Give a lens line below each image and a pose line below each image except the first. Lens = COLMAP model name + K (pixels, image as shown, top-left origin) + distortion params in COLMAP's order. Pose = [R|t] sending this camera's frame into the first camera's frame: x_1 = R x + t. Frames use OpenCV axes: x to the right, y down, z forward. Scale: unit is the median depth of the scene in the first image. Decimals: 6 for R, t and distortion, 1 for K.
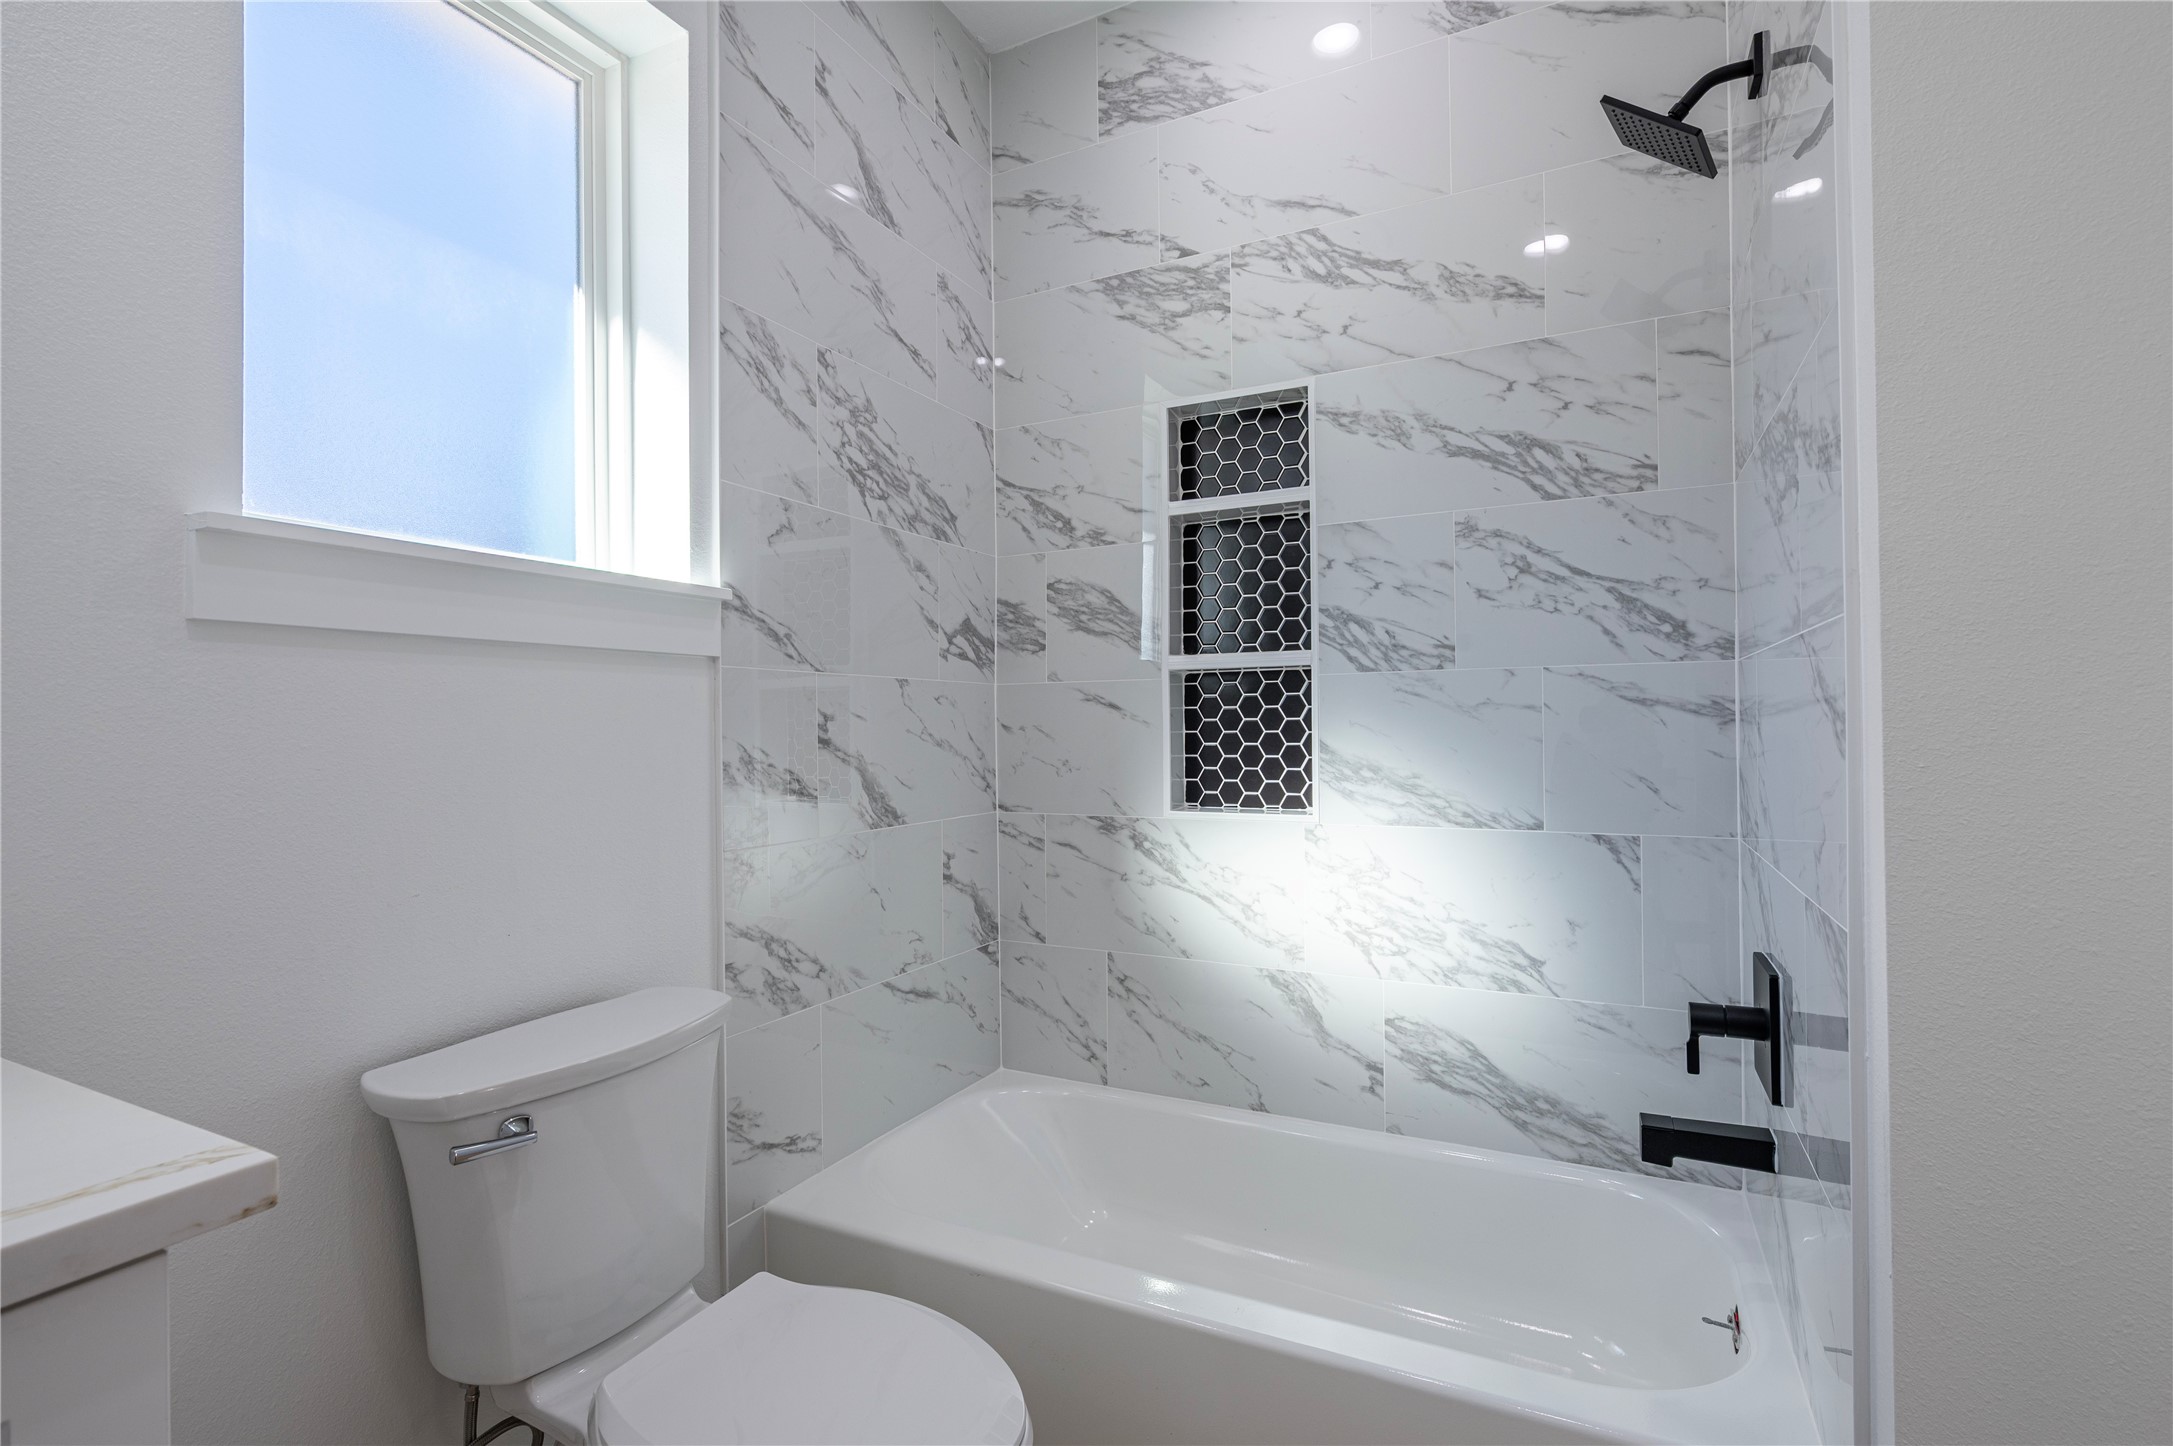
lens RADIAL K [[1004.5, 0, 1101.3], [0, 1004.5, 719.0], [0, 0, 1]] dist [-0.000280, 0.000935]
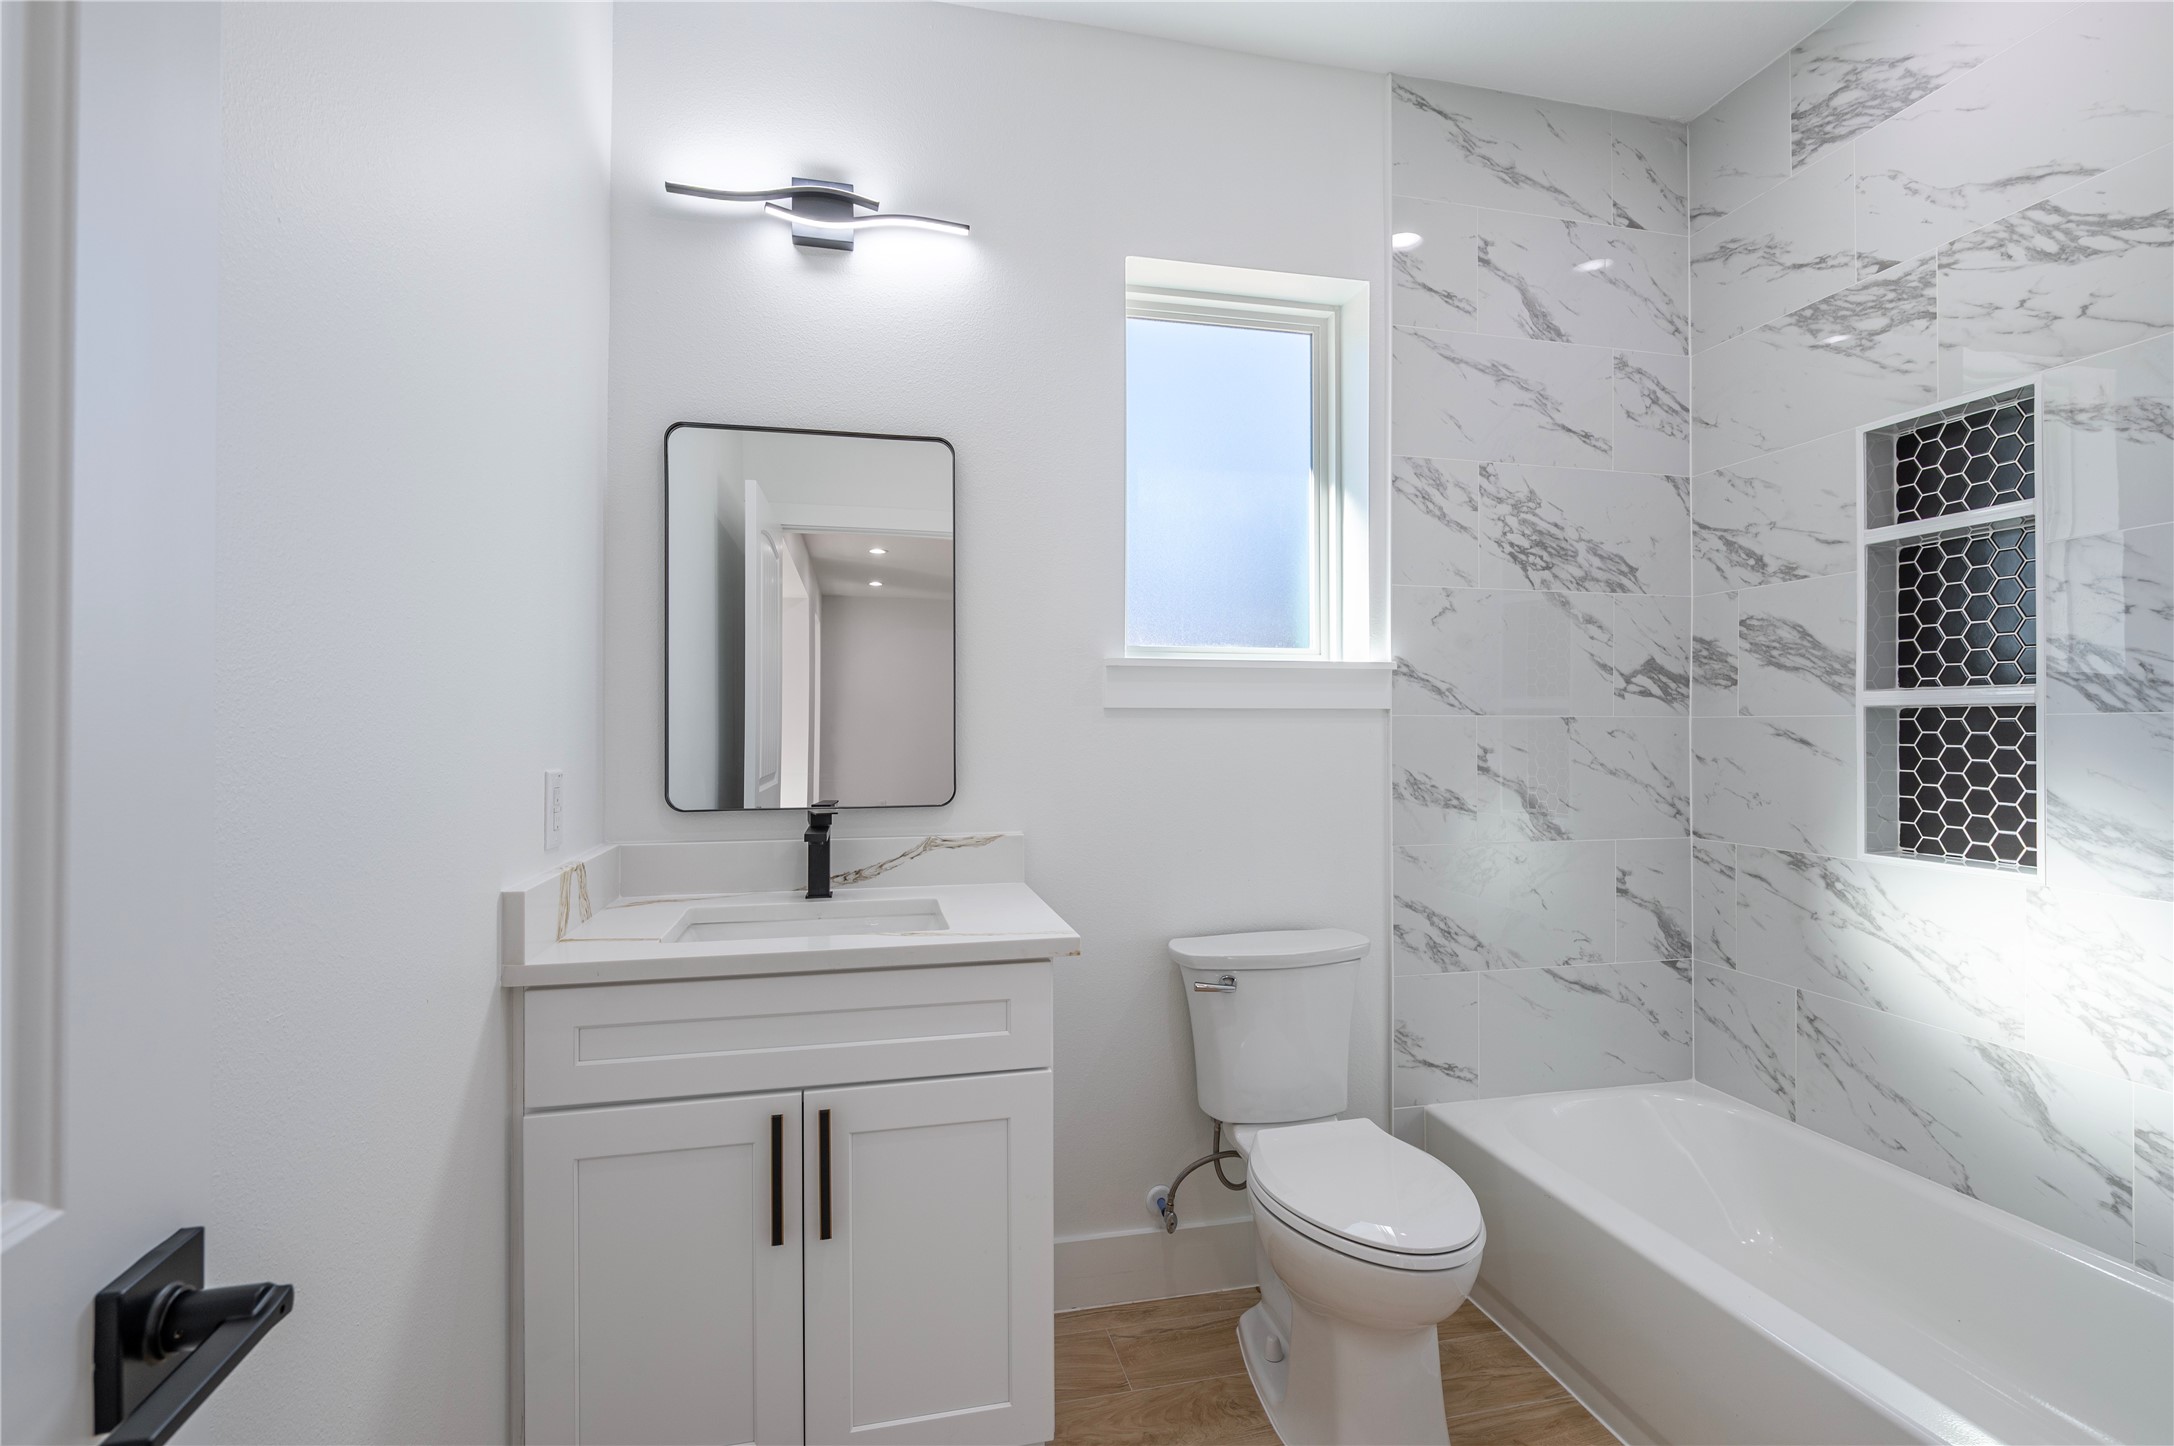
lens RADIAL K [[1004.9, 0, 1080.0], [0, 1004.9, 717.0], [0, 0, 1]] dist [-0.000280, 0.000935]
pose [[0.632116, 0.002384, -0.774870, 0.357910], [-0.000217, 0.999996, 0.002899, -0.043671], [0.774874, -0.001664, 0.632114, -0.196208]]
